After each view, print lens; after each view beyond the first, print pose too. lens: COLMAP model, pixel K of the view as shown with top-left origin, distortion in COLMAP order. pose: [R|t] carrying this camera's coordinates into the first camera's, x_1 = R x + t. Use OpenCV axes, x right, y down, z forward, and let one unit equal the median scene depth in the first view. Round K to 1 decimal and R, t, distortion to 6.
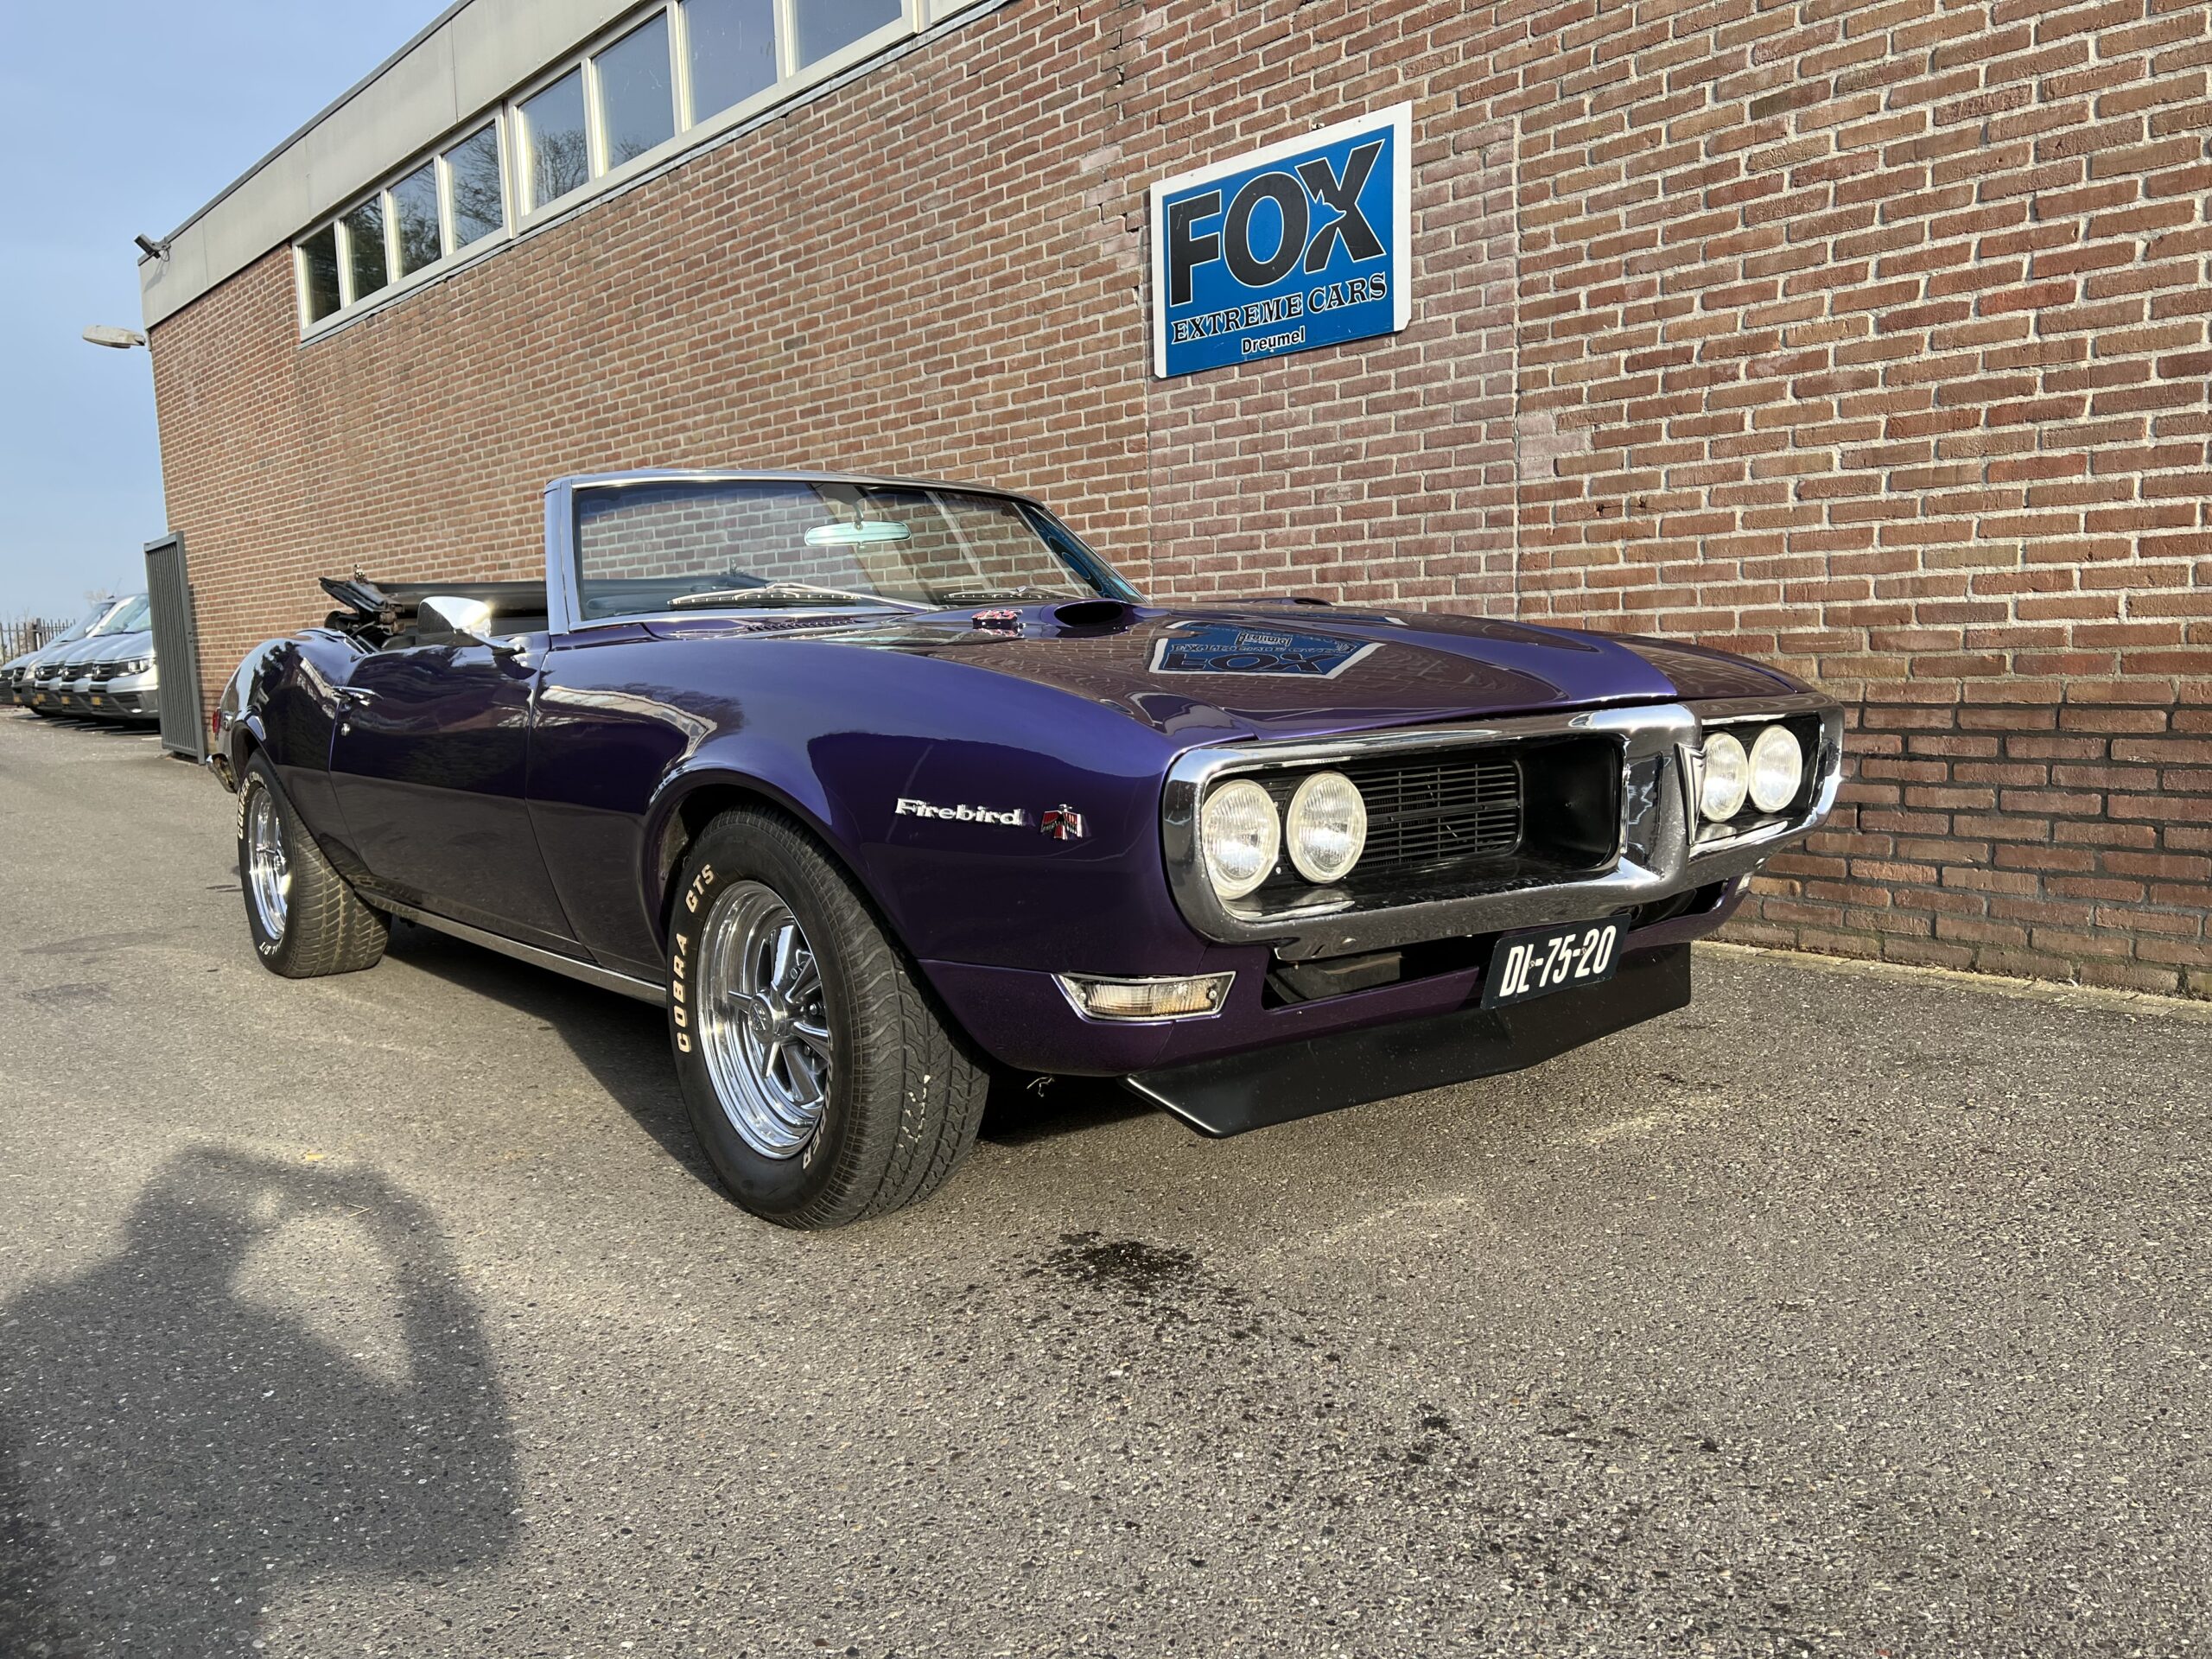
lens RADIAL K [[1658.8, 0, 1118.7], [0, 1658.8, 836.0], [0, 0, 1]] dist [0.058463, -0.067515]
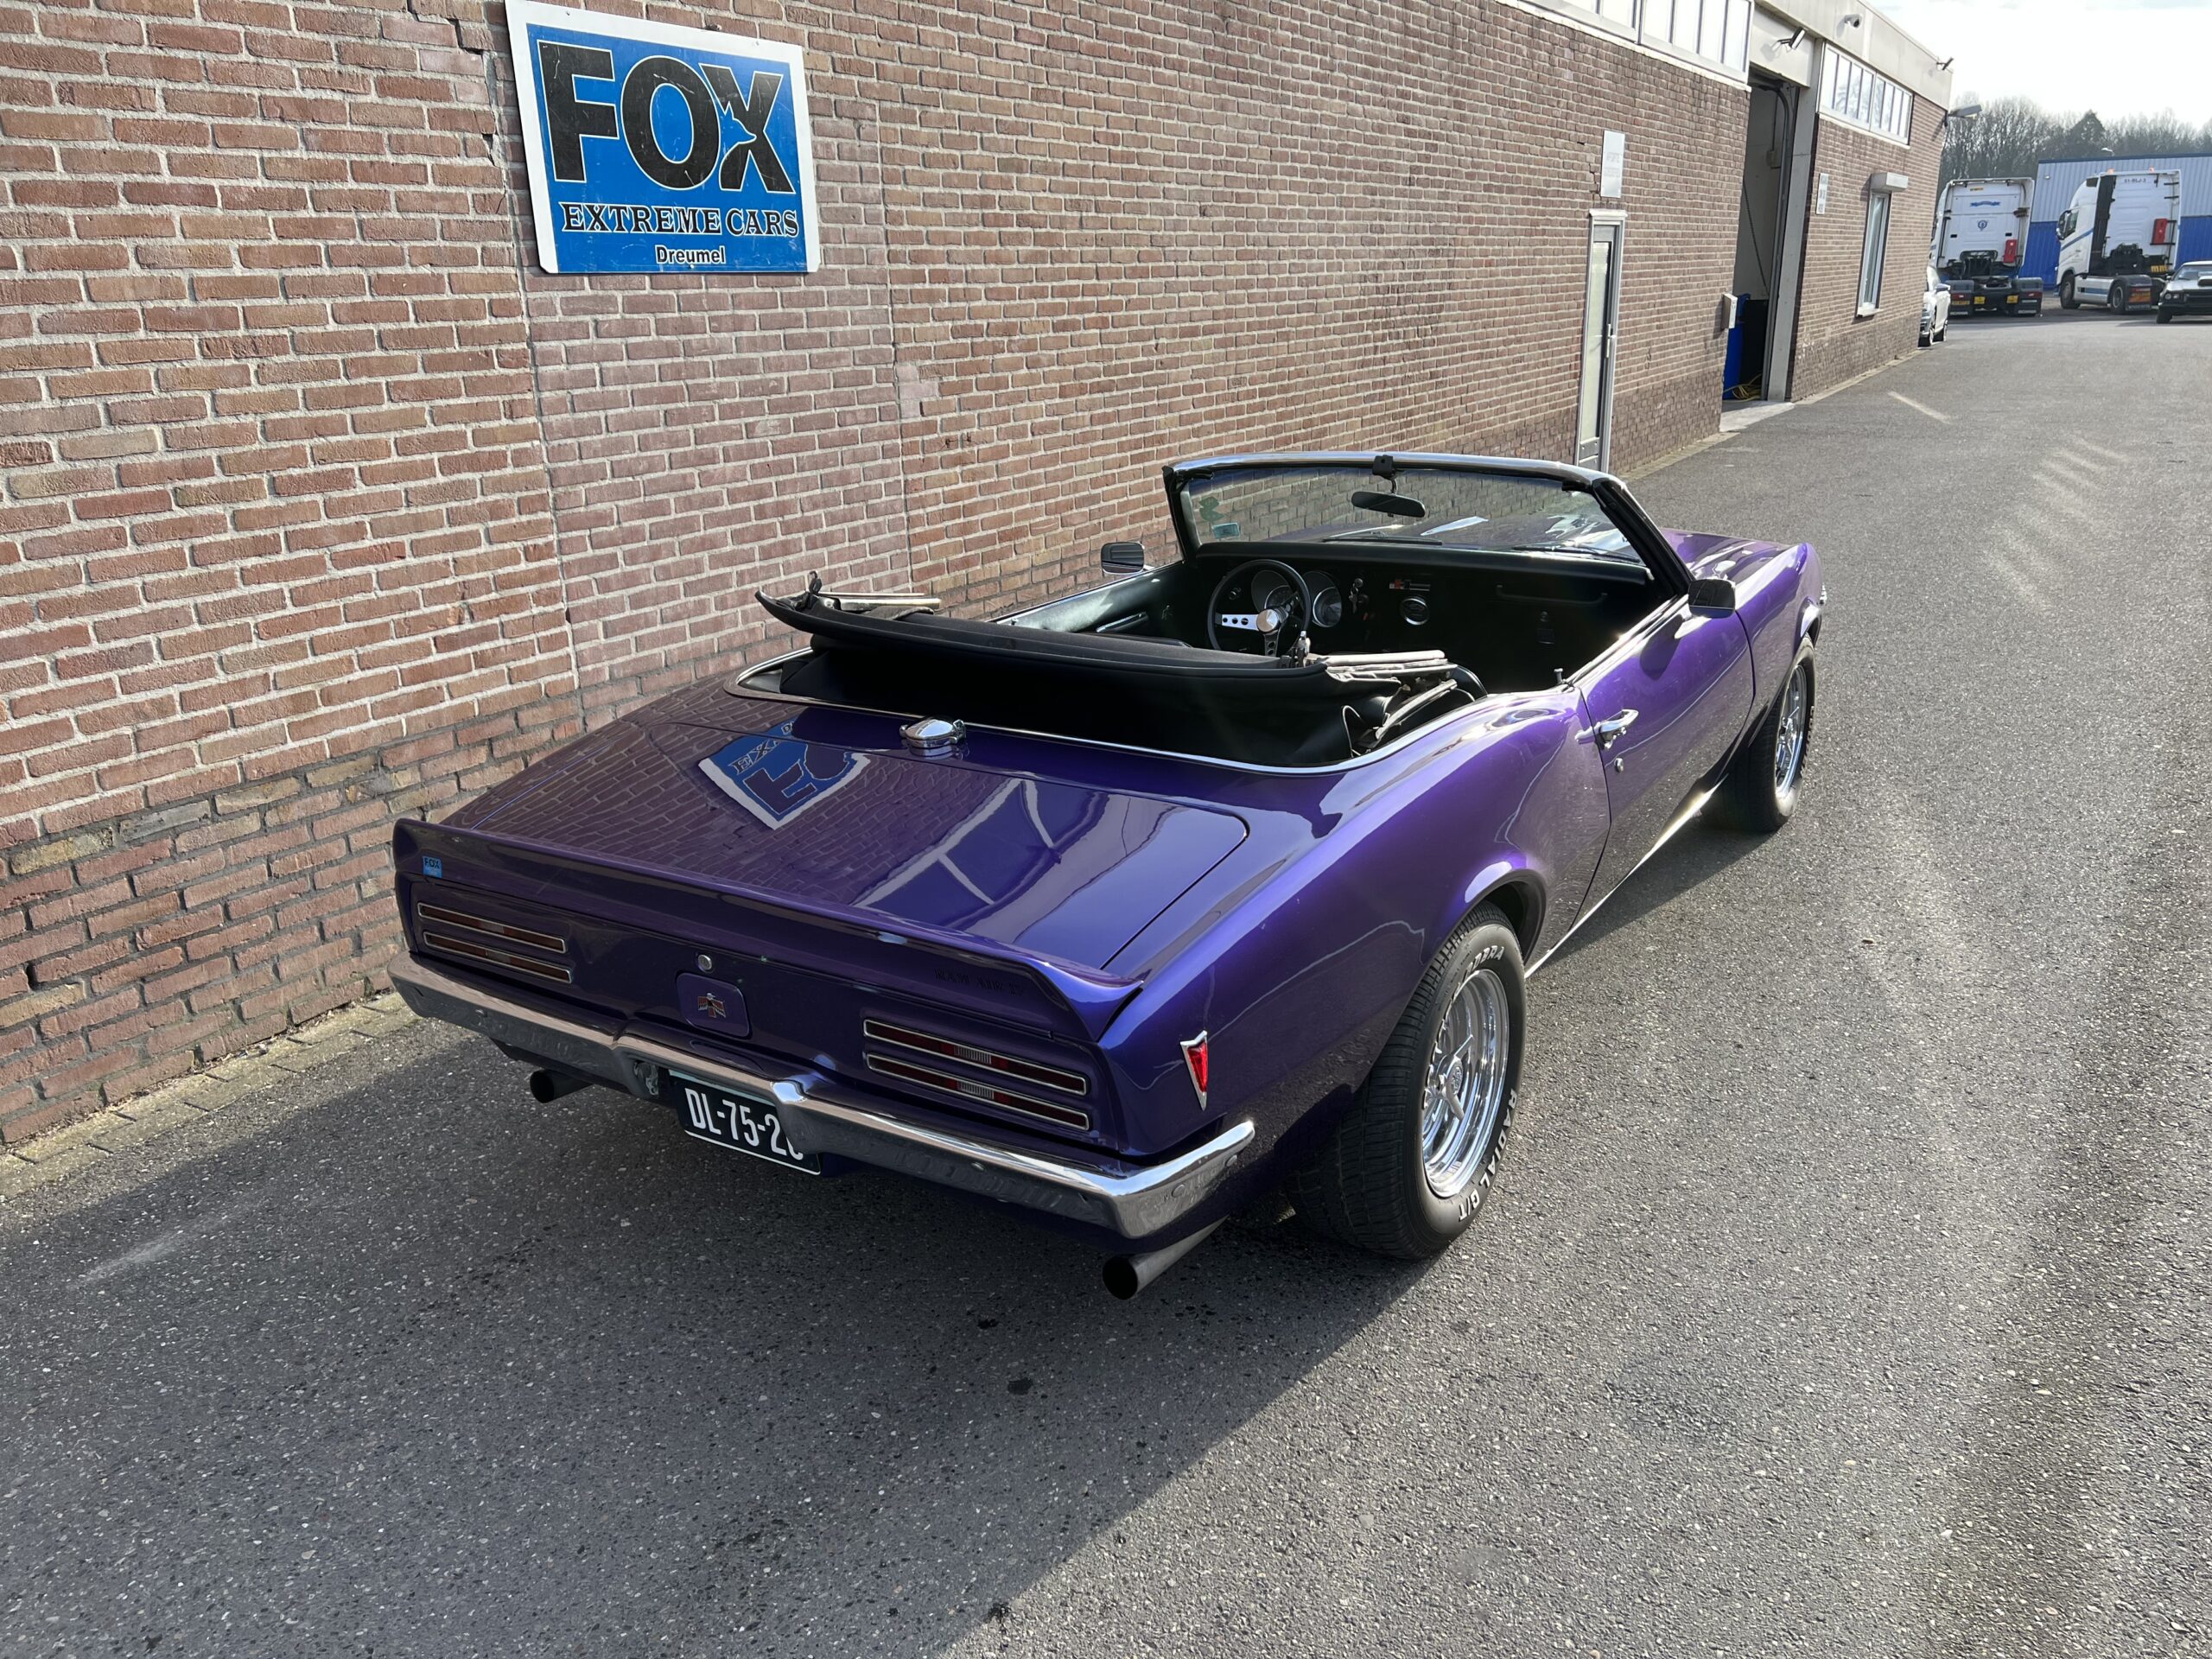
lens RADIAL K [[1658.8, 0, 1138.5], [0, 1658.8, 848.8], [0, 0, 1]] dist [0.058463, -0.067515]
pose [[-0.309242, -0.271055, 0.911536, -0.966475], [0.142455, 0.934501, 0.326212, -0.280947], [-0.940253, 0.230731, -0.250374, 1.168543]]
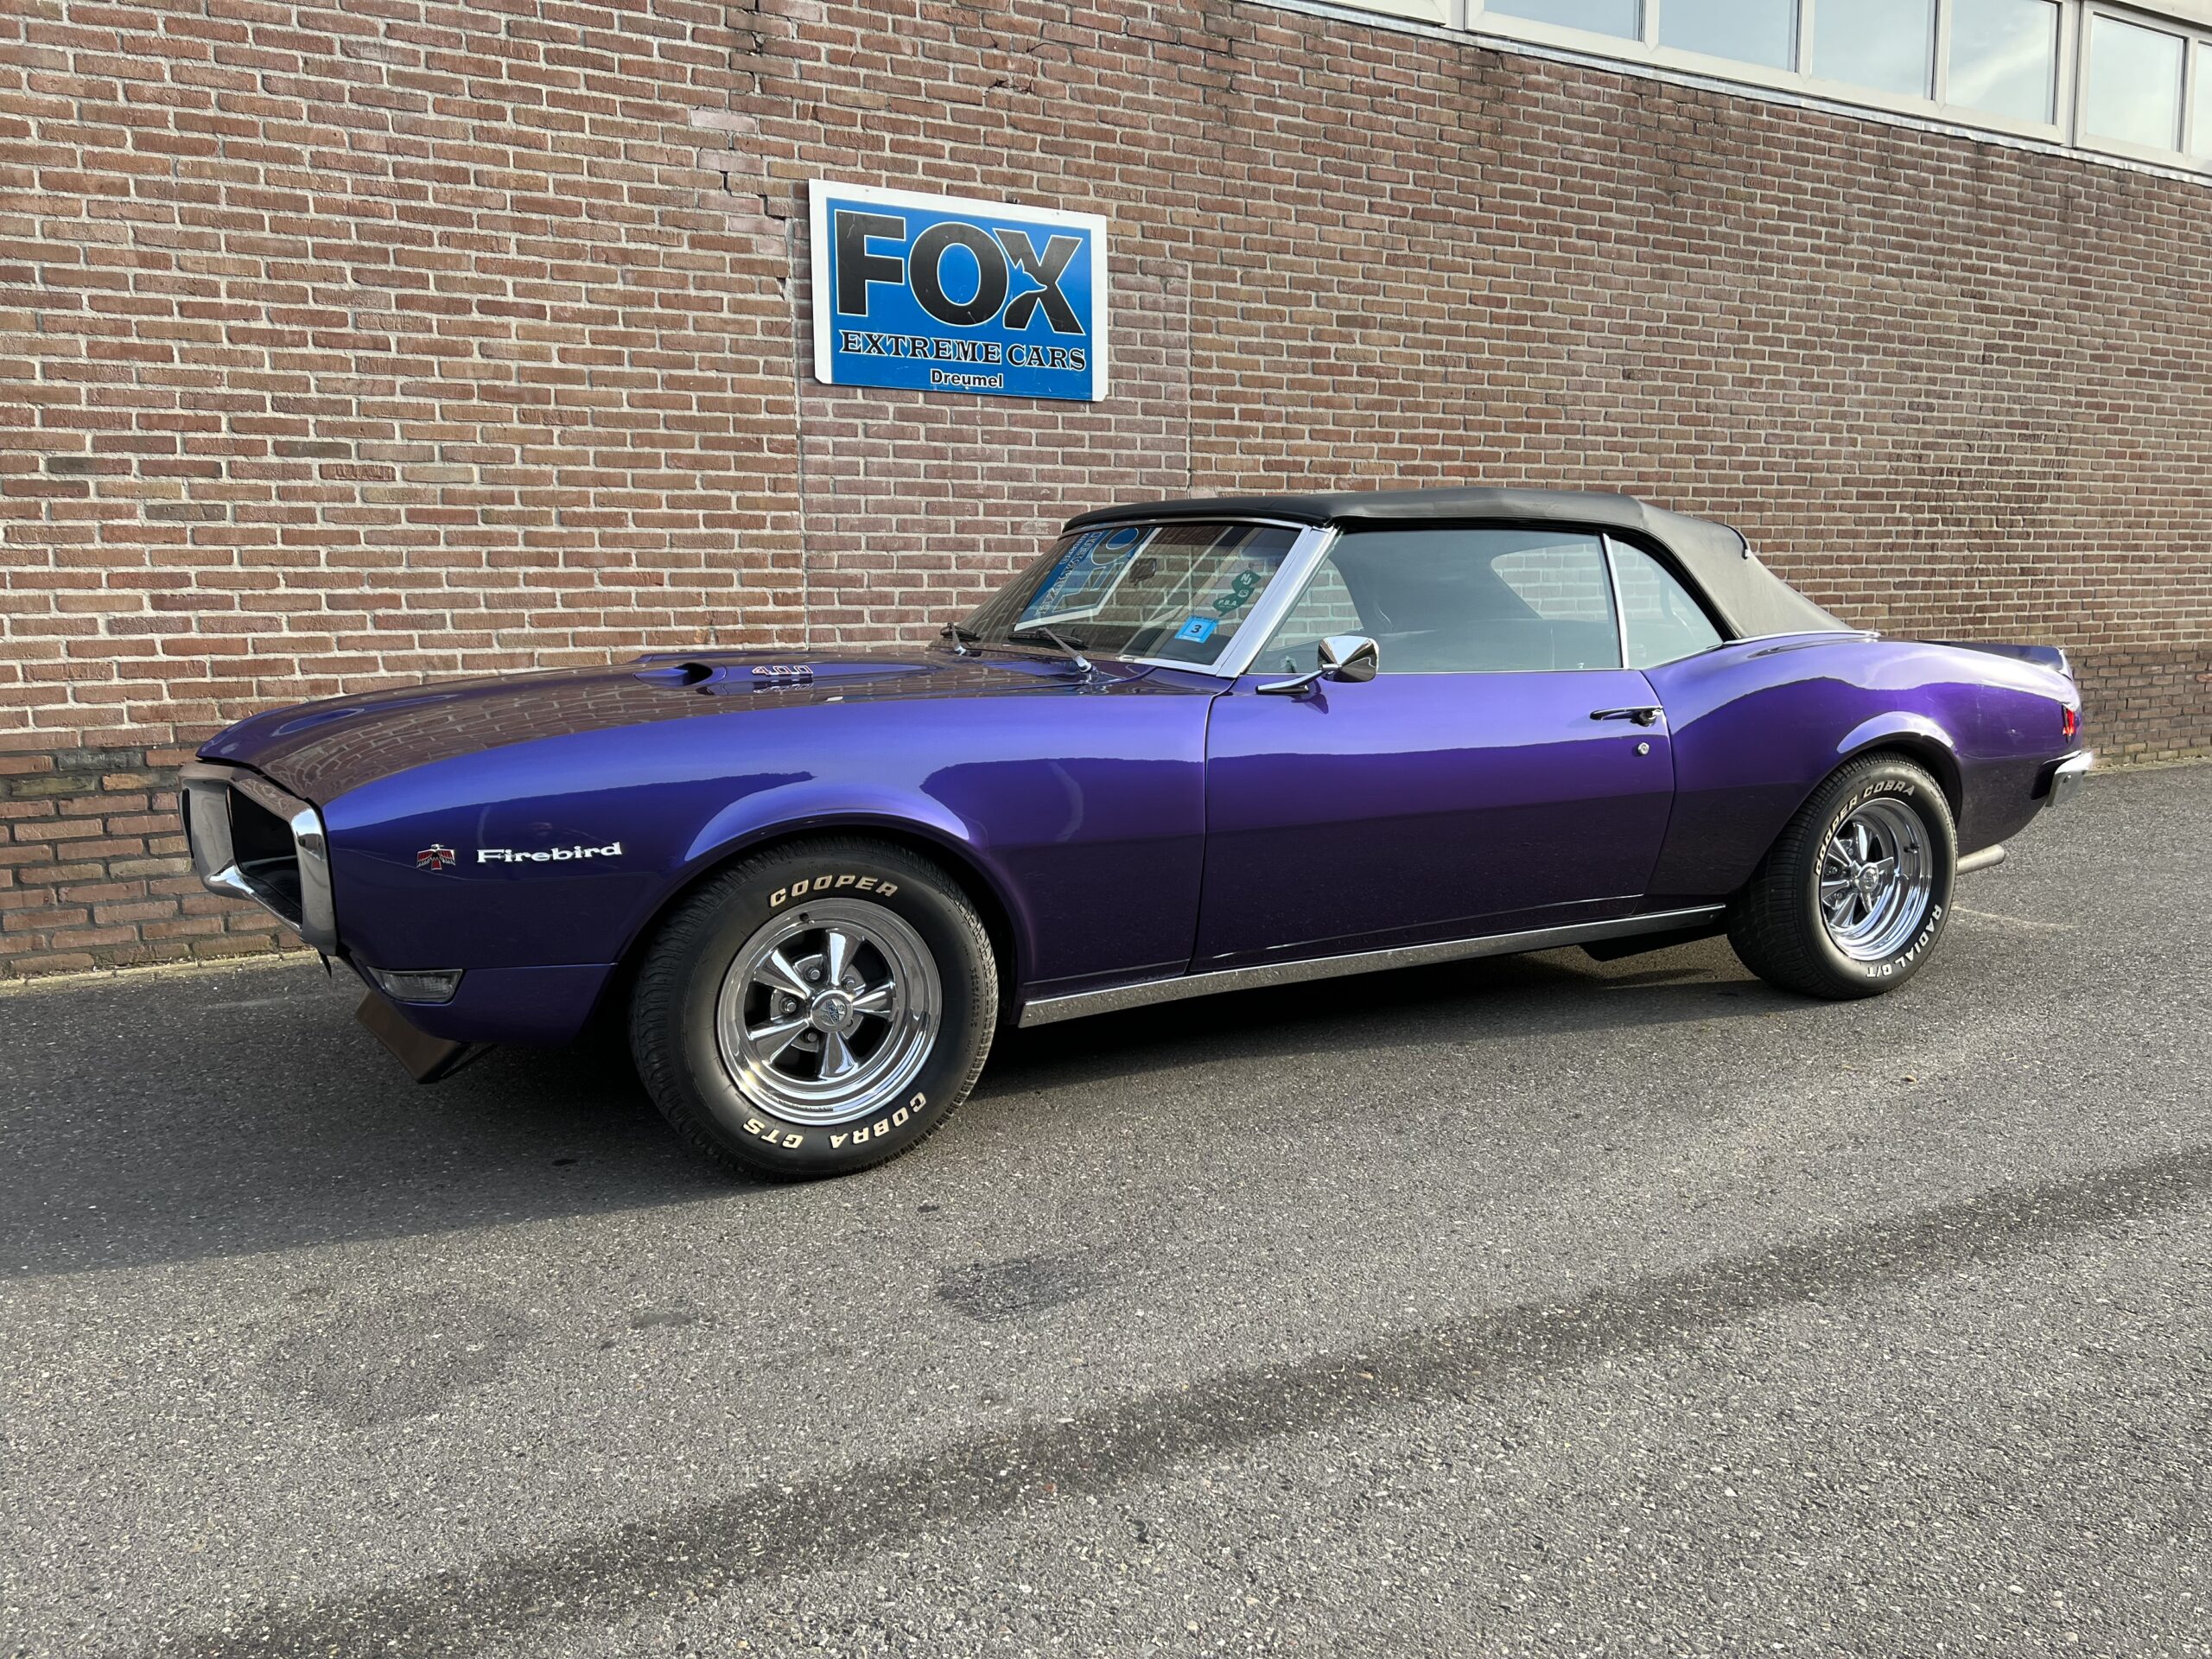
lens RADIAL K [[1658.8, 0, 1110.8], [0, 1658.8, 832.1], [0, 0, 1]] dist [0.058463, -0.067515]
pose [[0.220436, -0.109837, 0.969198, -1.056308], [0.113851, 0.989745, 0.086271, -0.095850], [-0.968734, 0.091327, 0.230681, 0.747873]]
